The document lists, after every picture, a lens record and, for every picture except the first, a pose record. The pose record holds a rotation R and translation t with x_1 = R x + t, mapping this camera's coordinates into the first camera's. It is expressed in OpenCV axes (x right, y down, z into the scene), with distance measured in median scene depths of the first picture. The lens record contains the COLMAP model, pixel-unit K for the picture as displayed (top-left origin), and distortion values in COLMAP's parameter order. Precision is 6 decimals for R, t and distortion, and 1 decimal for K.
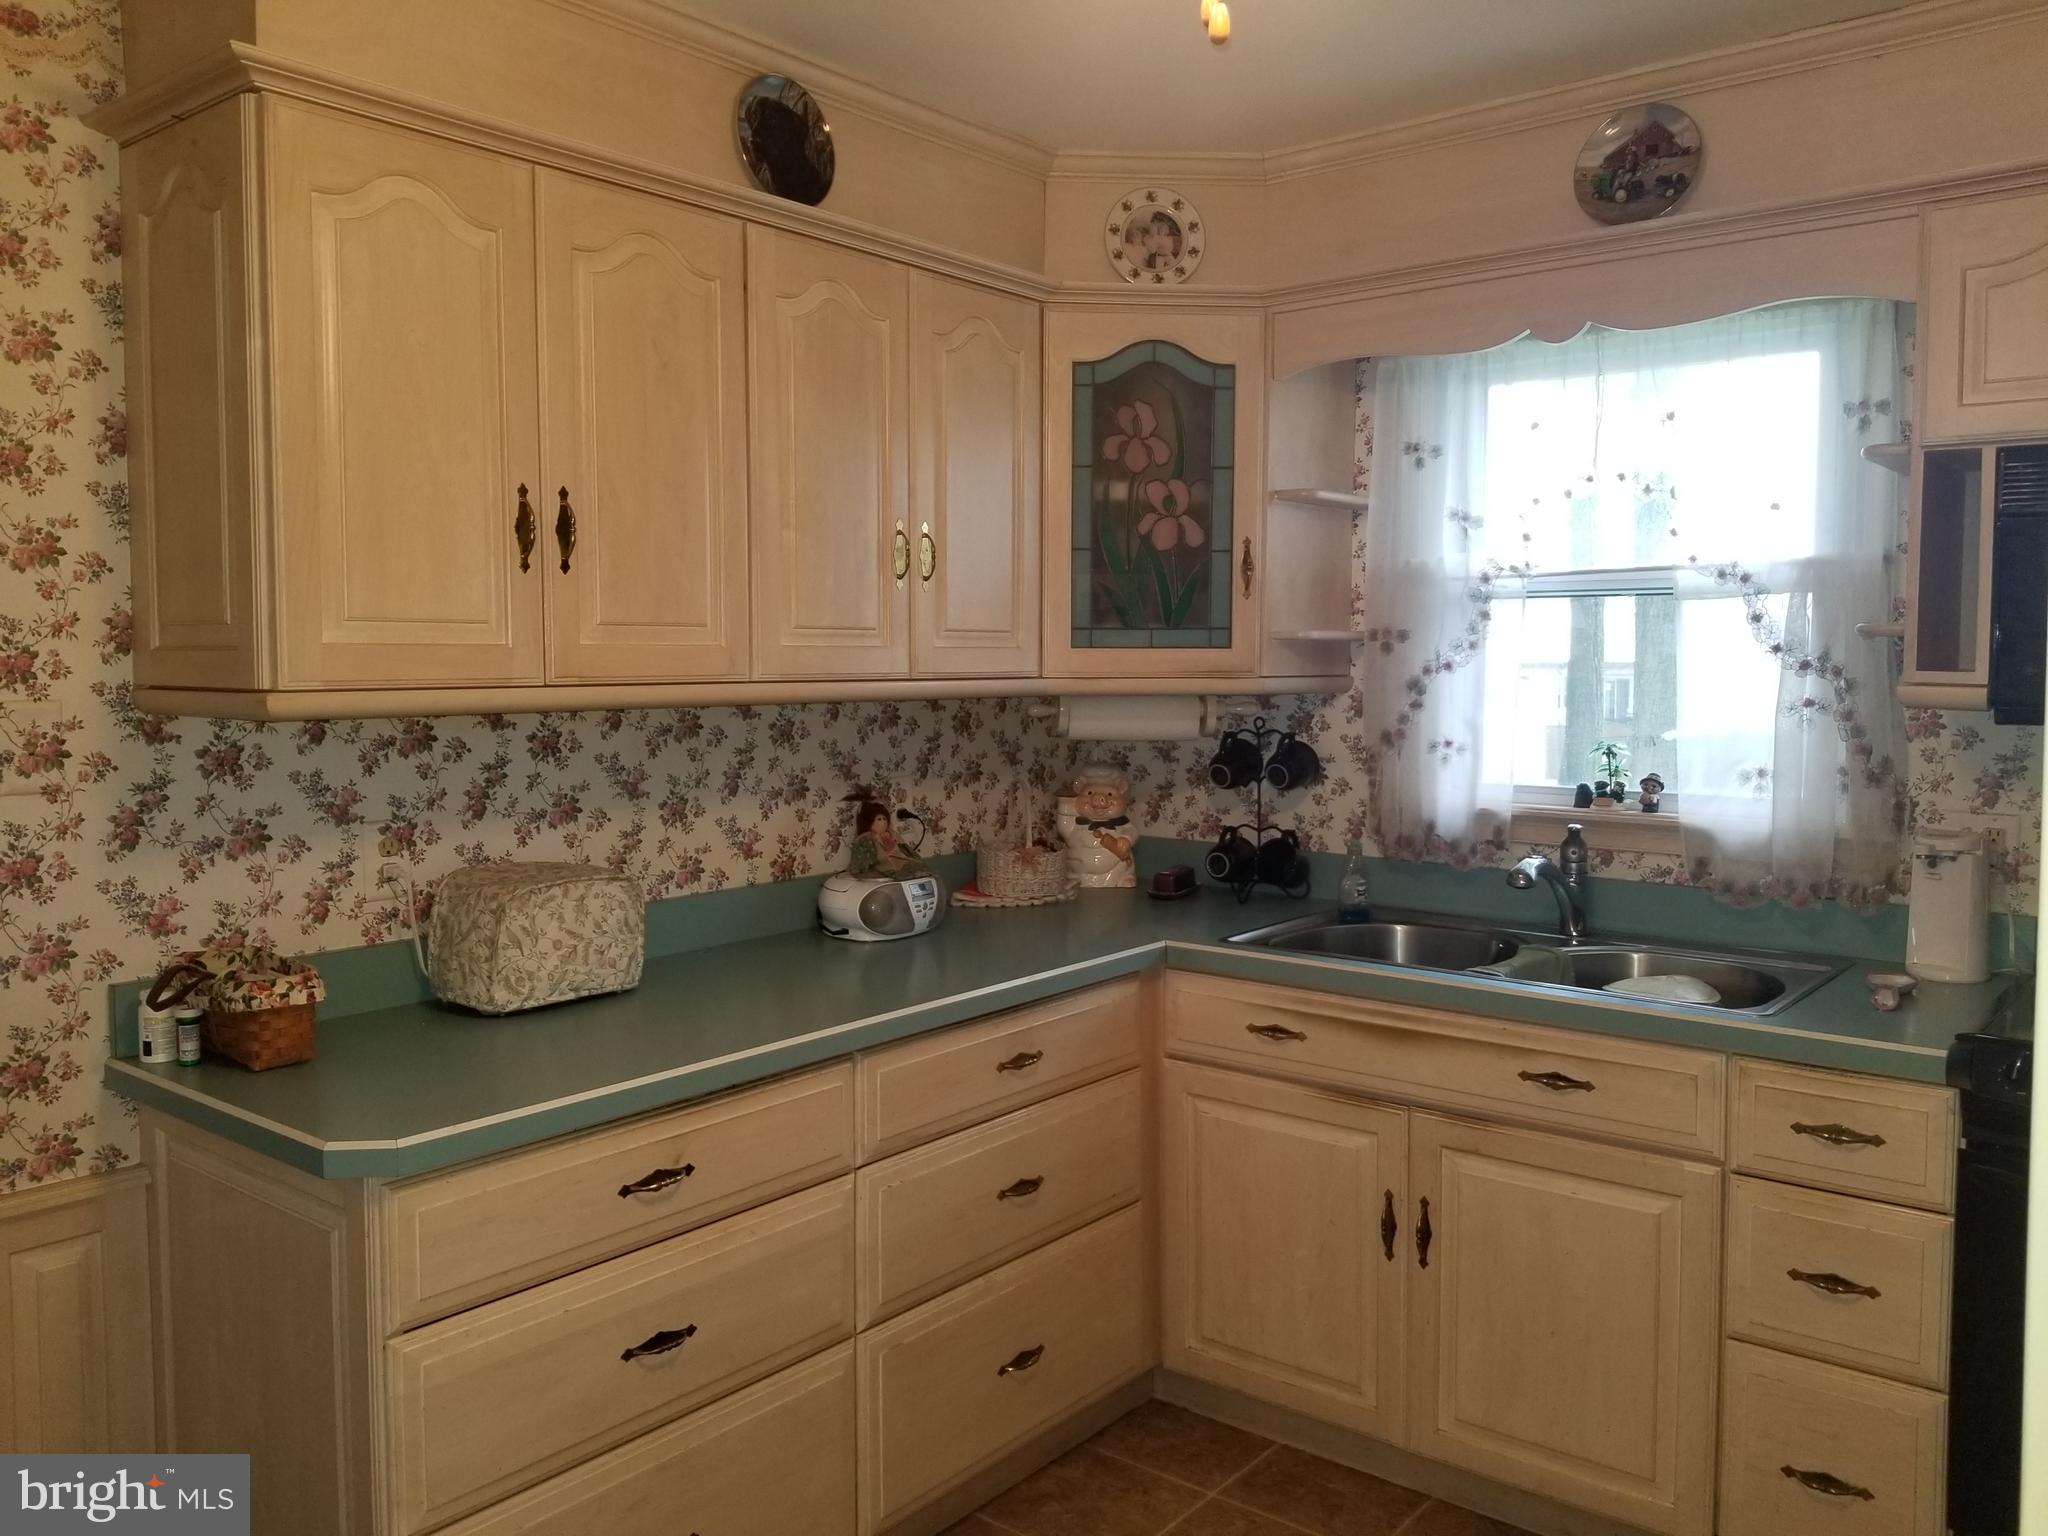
lens RADIAL K [[1577.9, 0, 1024.0], [0, 1577.9, 768.0], [0, 0, 1]] dist [0.105432, -0.219492]
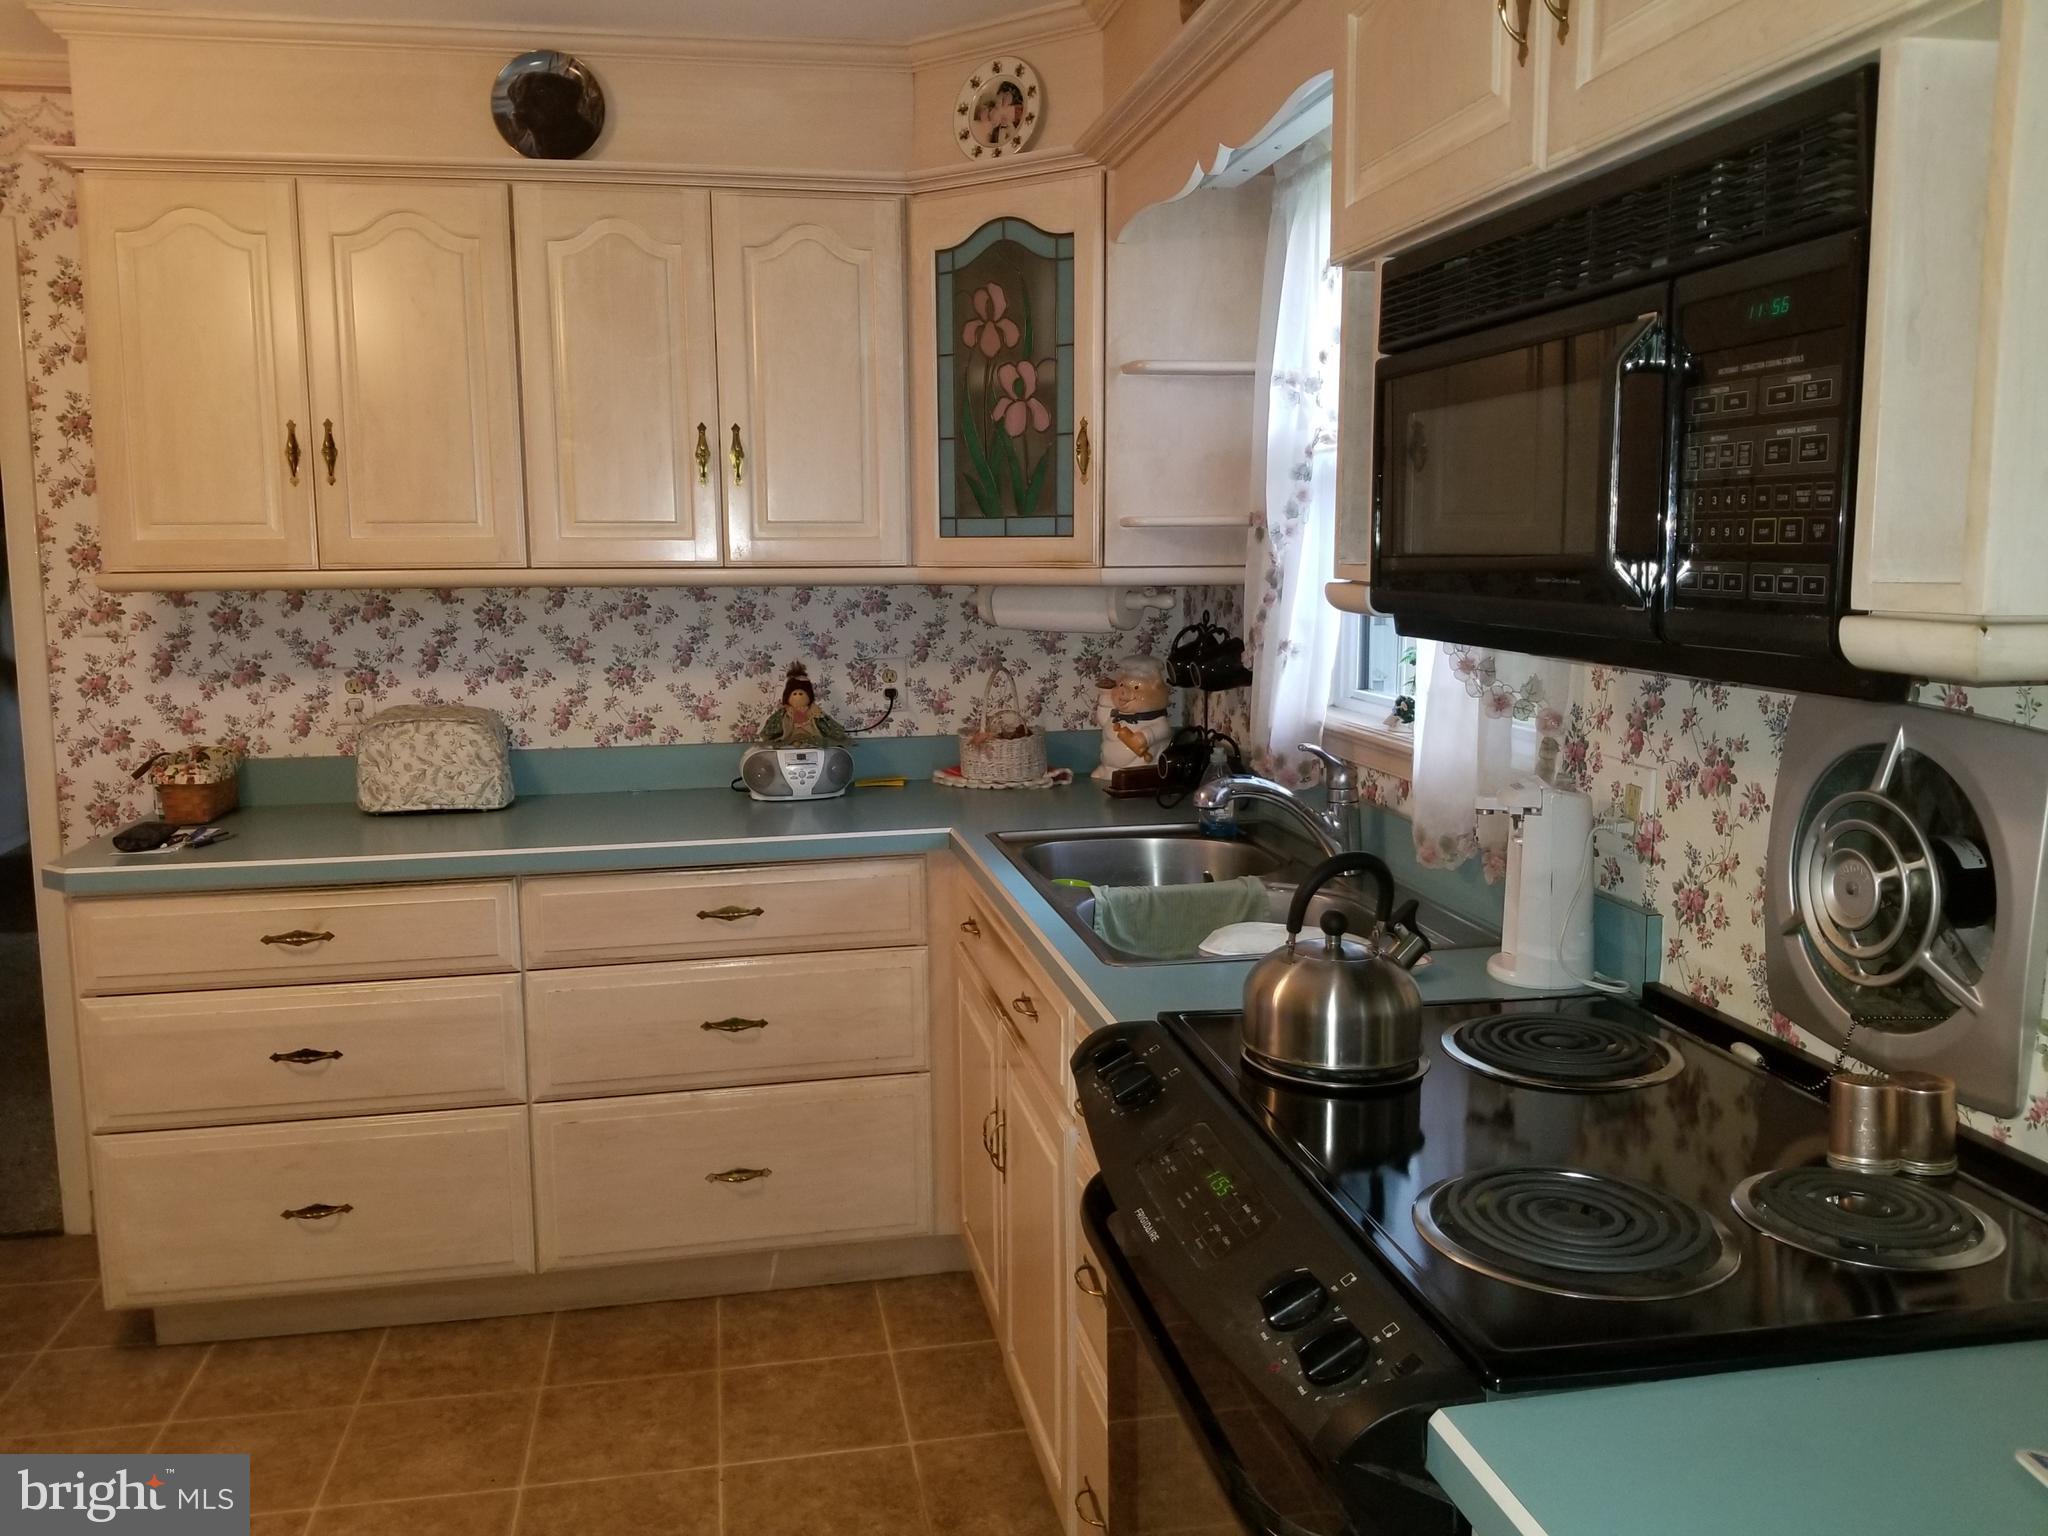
lens RADIAL K [[1577.9, 0, 1024.0], [0, 1577.9, 768.0], [0, 0, 1]] dist [0.105432, -0.219492]
pose [[0.765973, 0.085218, -0.637200, 0.862045], [-0.039440, 0.995537, 0.085732, -0.020190], [0.641662, -0.040538, 0.765915, 0.285513]]
